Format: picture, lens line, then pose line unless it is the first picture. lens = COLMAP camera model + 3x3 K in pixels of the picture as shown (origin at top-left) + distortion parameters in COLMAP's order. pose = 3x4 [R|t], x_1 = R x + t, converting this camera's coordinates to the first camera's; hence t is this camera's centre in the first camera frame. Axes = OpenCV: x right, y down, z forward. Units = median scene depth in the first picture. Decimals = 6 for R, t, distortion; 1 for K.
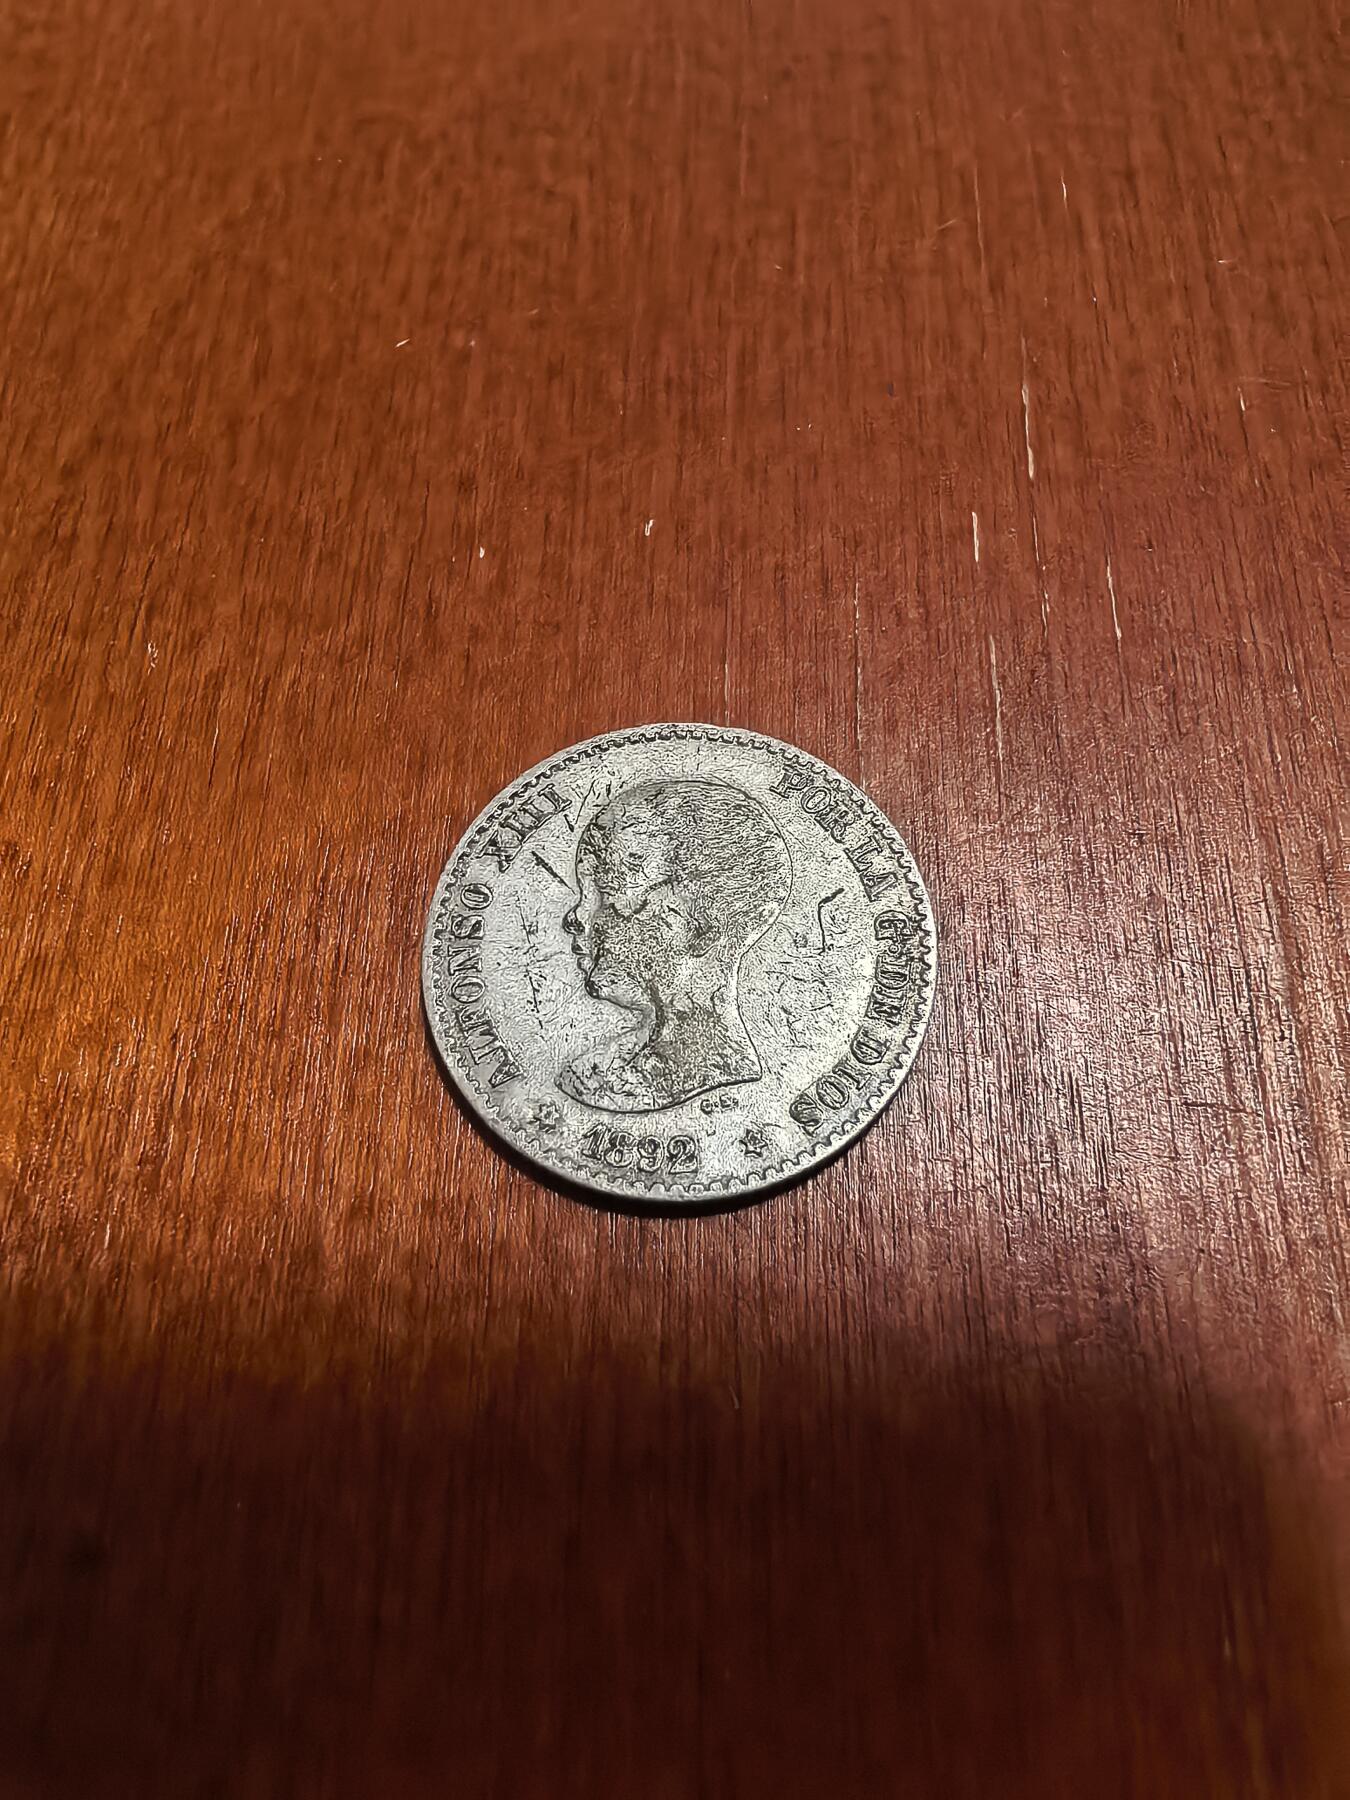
lens RADIAL K [[1360.4, 0, 679.9], [0, 1360.4, 907.5], [0, 0, 1]] dist [0.003155, -0.012979]
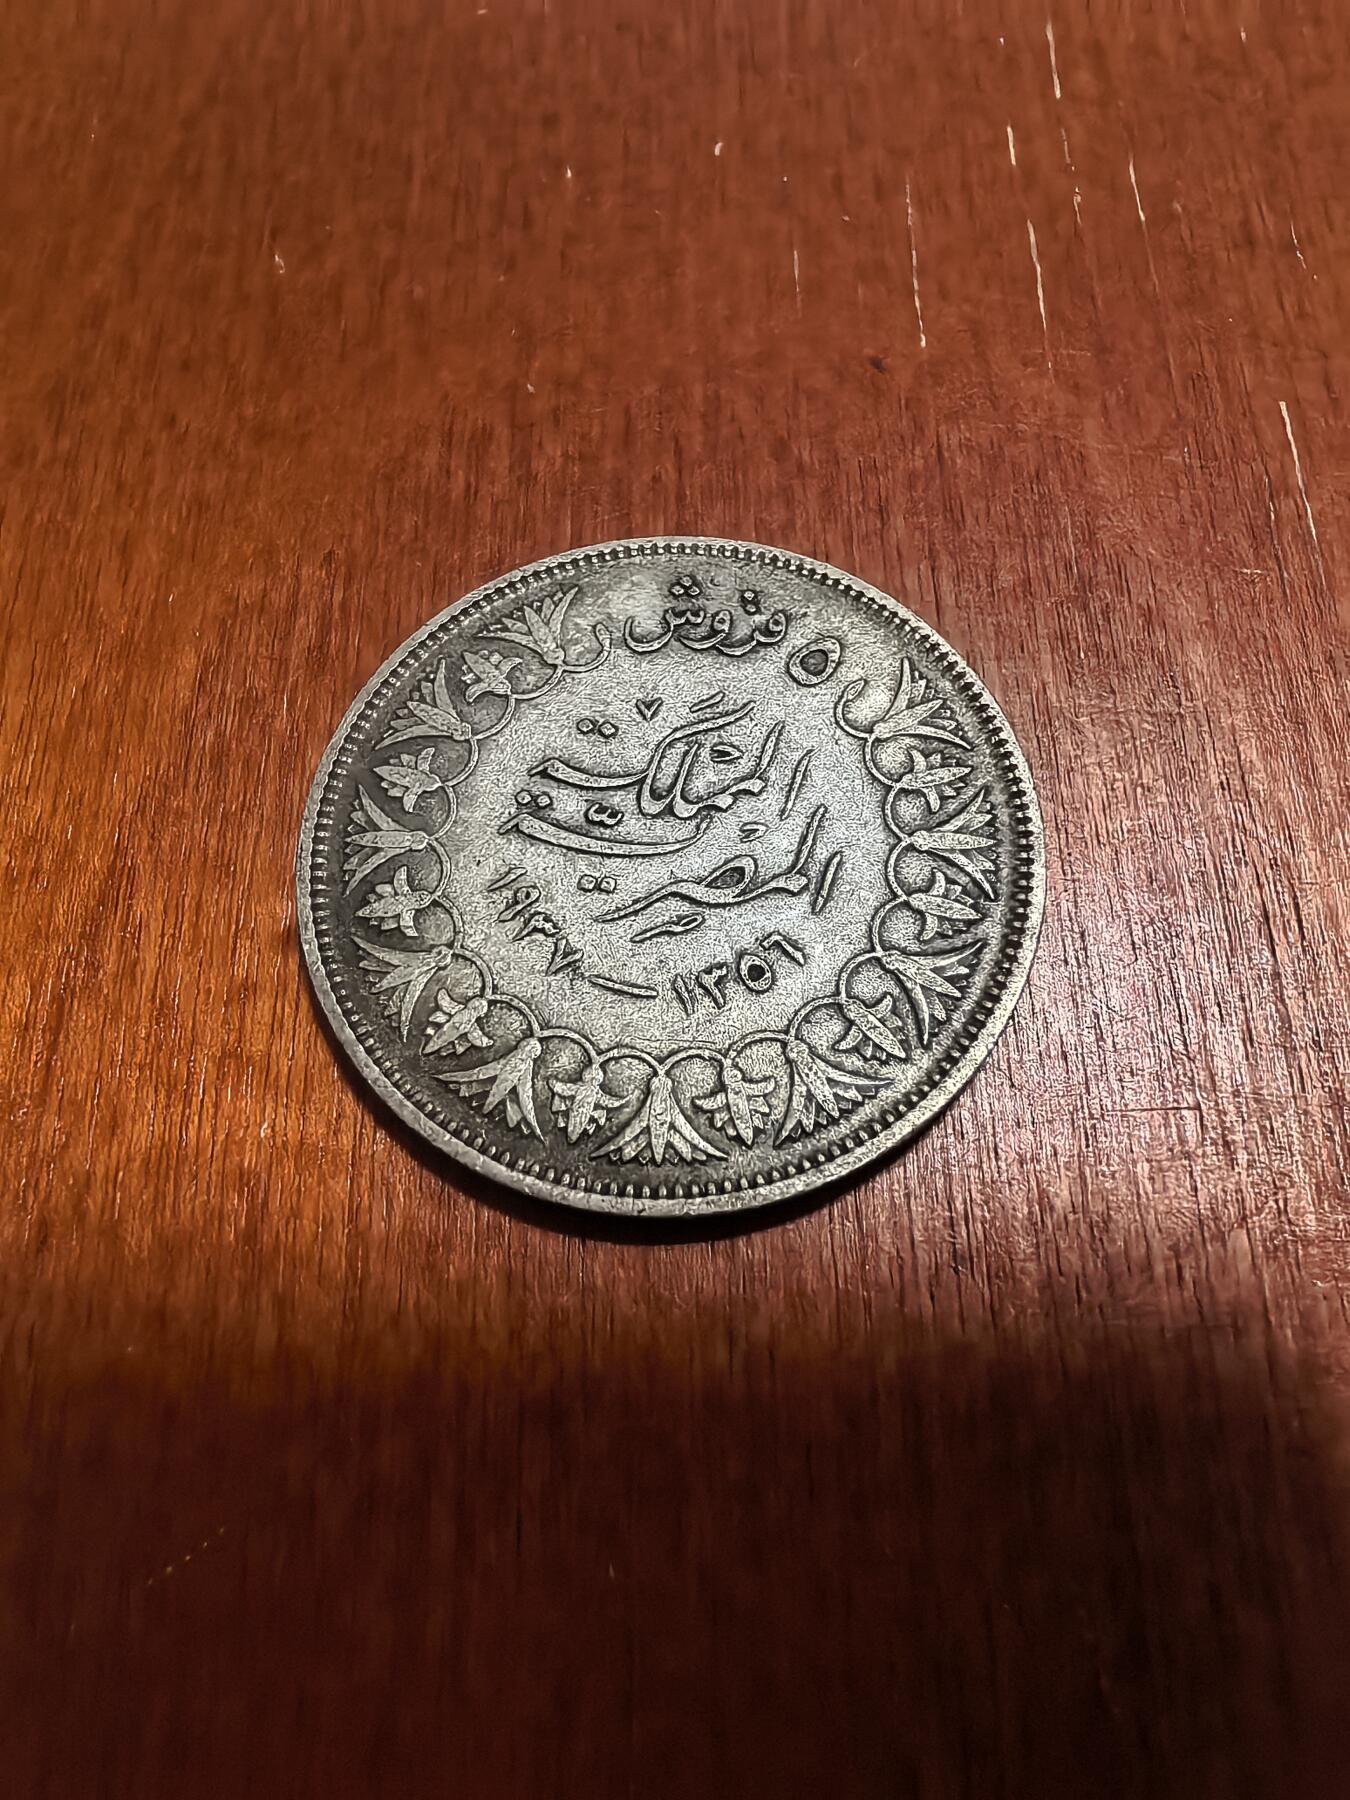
lens RADIAL K [[1360.4, 0, 675.1], [0, 1360.4, 904.1], [0, 0, 1]] dist [0.003155, -0.012979]
pose [[0.999537, -0.028788, 0.009838, -0.085207], [0.028629, 0.999464, 0.015907, 0.315377], [-0.010290, -0.015618, 0.999825, -0.121190]]
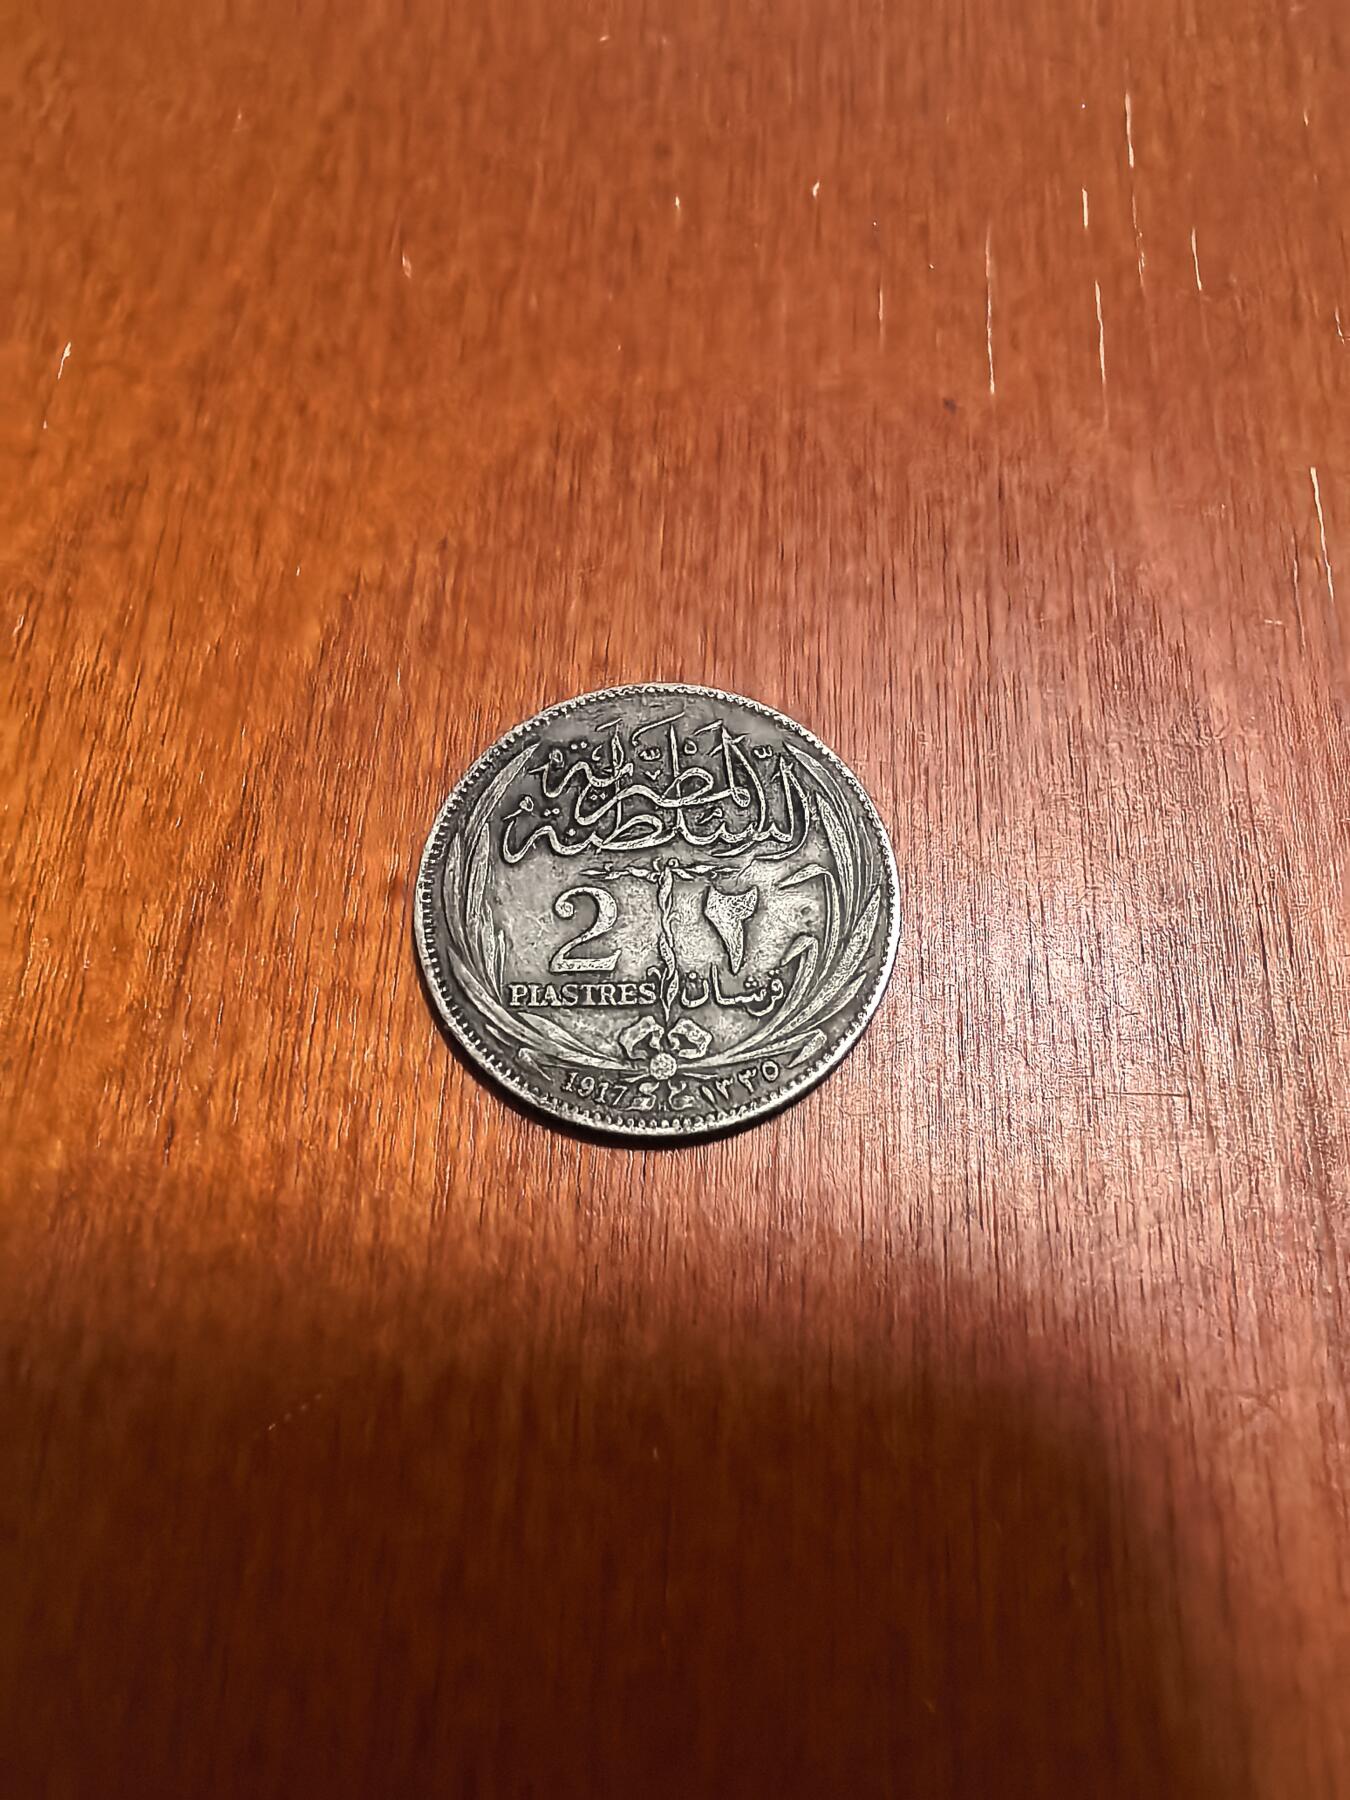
lens RADIAL K [[1360.4, 0, 677.0], [0, 1360.4, 900.5], [0, 0, 1]] dist [0.003155, -0.012979]
pose [[0.998864, 0.044697, 0.016550, -0.135339], [-0.045247, 0.998380, 0.034504, 0.310439], [-0.014981, -0.035213, 0.999268, -0.225044]]
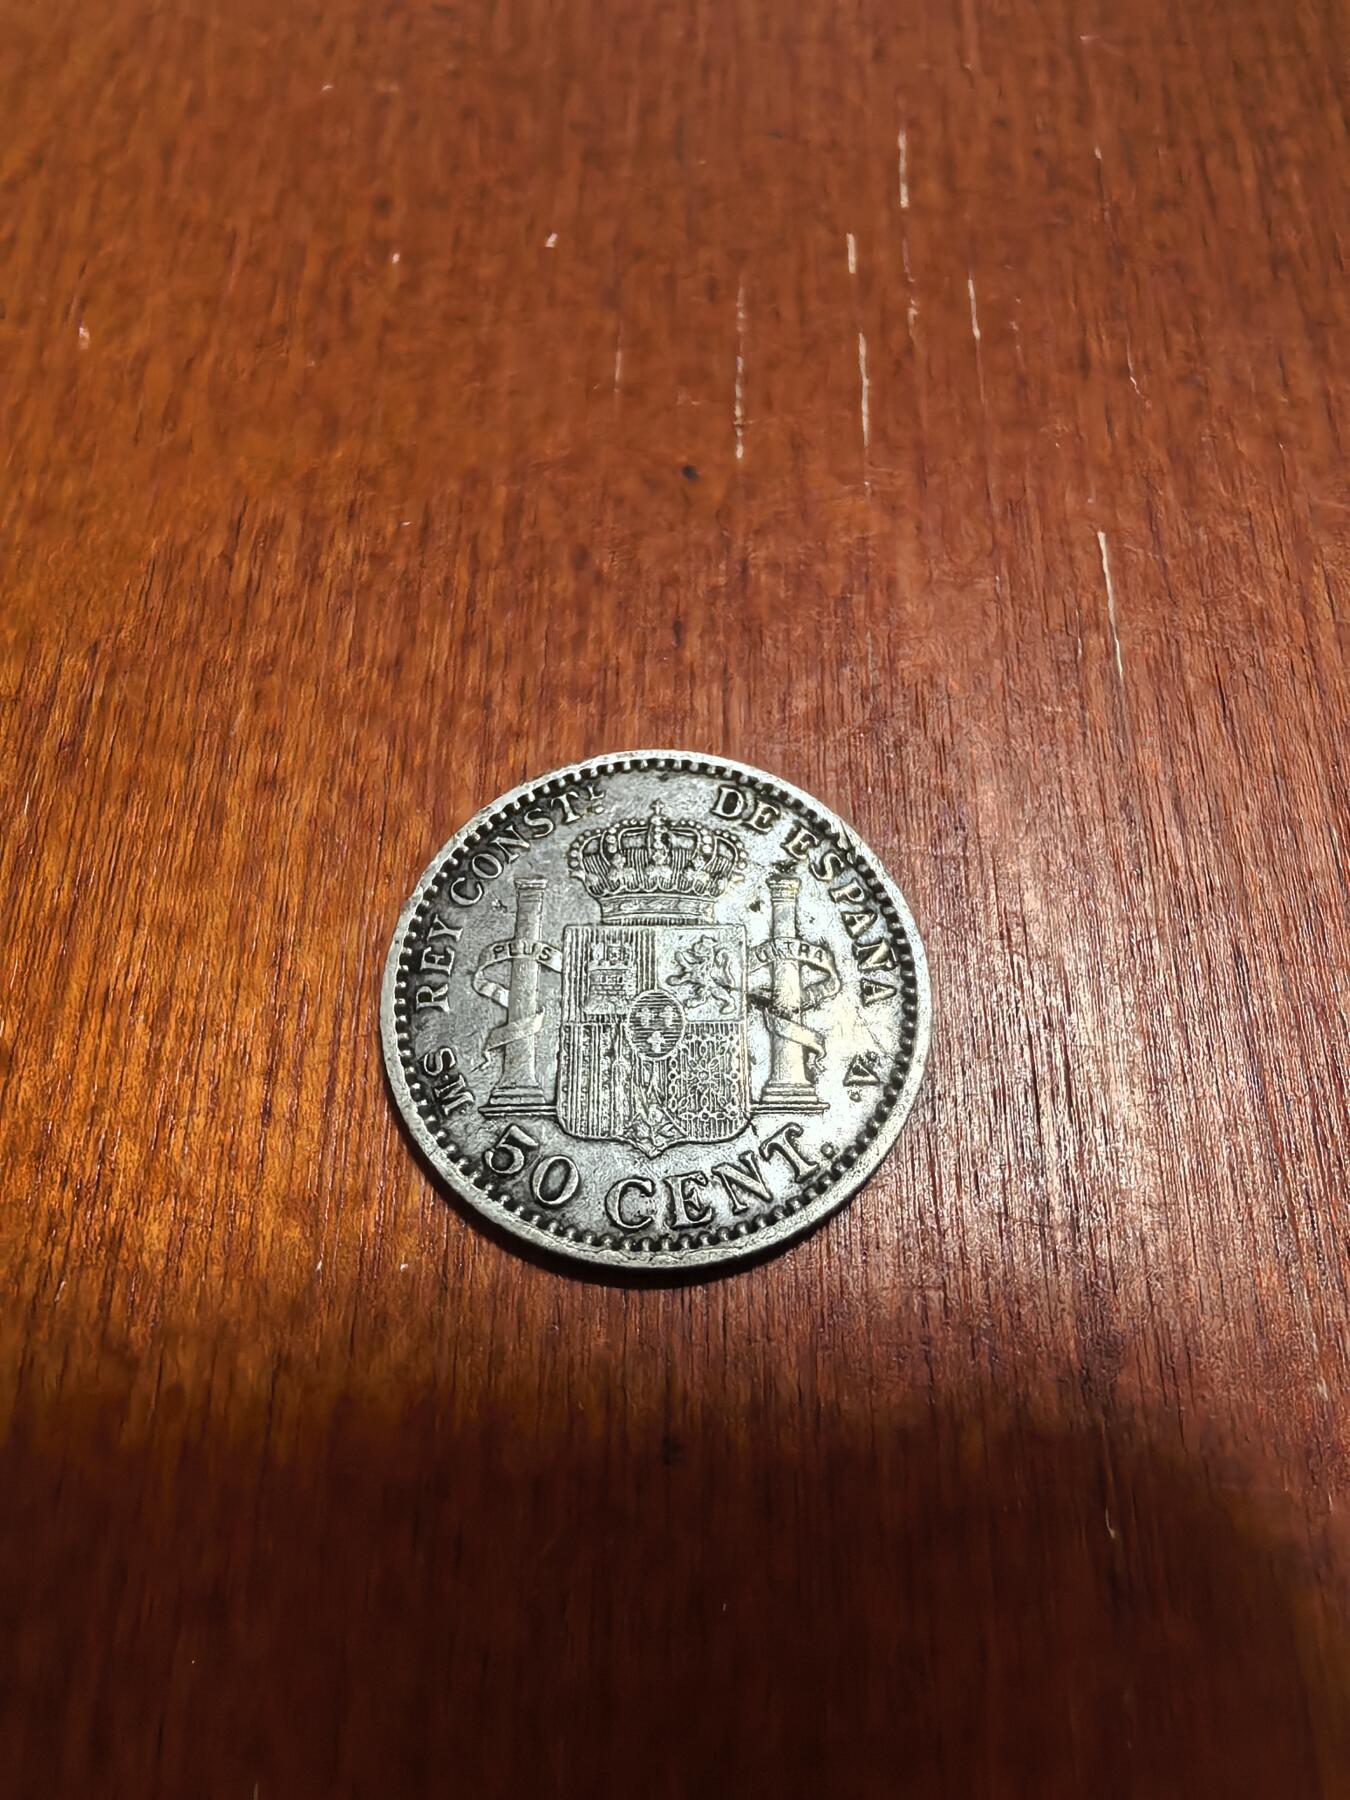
lens RADIAL K [[1360.4, 0, 675.9], [0, 1360.4, 910.1], [0, 0, 1]] dist [0.003155, -0.012979]
pose [[0.999438, 0.013520, 0.030686, 0.049354], [-0.013056, 0.999798, -0.015265, 0.263450], [-0.030886, 0.014855, 0.999413, -0.075343]]
